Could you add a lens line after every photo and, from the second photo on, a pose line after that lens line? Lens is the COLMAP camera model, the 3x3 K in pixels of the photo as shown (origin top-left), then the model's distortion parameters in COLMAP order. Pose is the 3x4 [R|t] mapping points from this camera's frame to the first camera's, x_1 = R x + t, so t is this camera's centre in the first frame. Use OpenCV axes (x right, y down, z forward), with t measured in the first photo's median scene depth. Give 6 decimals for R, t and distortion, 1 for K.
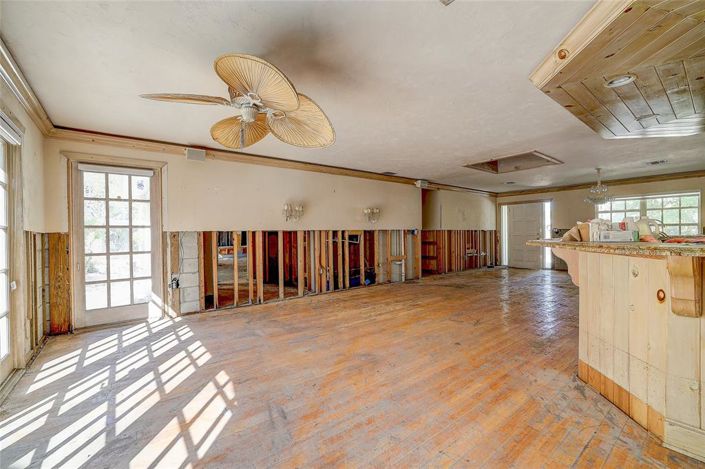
lens RADIAL K [[302.7, 0, 351.0], [0, 302.7, 234.8], [0, 0, 1]] dist [-0.046681, 0.016238]
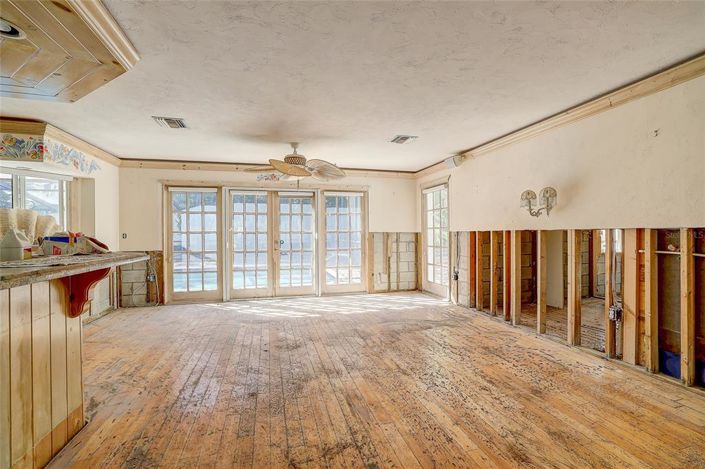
lens RADIAL K [[302.7, 0, 351.0], [0, 302.7, 234.8], [0, 0, 1]] dist [-0.046681, 0.016238]
pose [[-0.383457, 0.018798, -0.923367, 0.634807], [0.008911, 0.999822, 0.016654, -0.020964], [0.923516, -0.001841, -0.383556, 1.043504]]
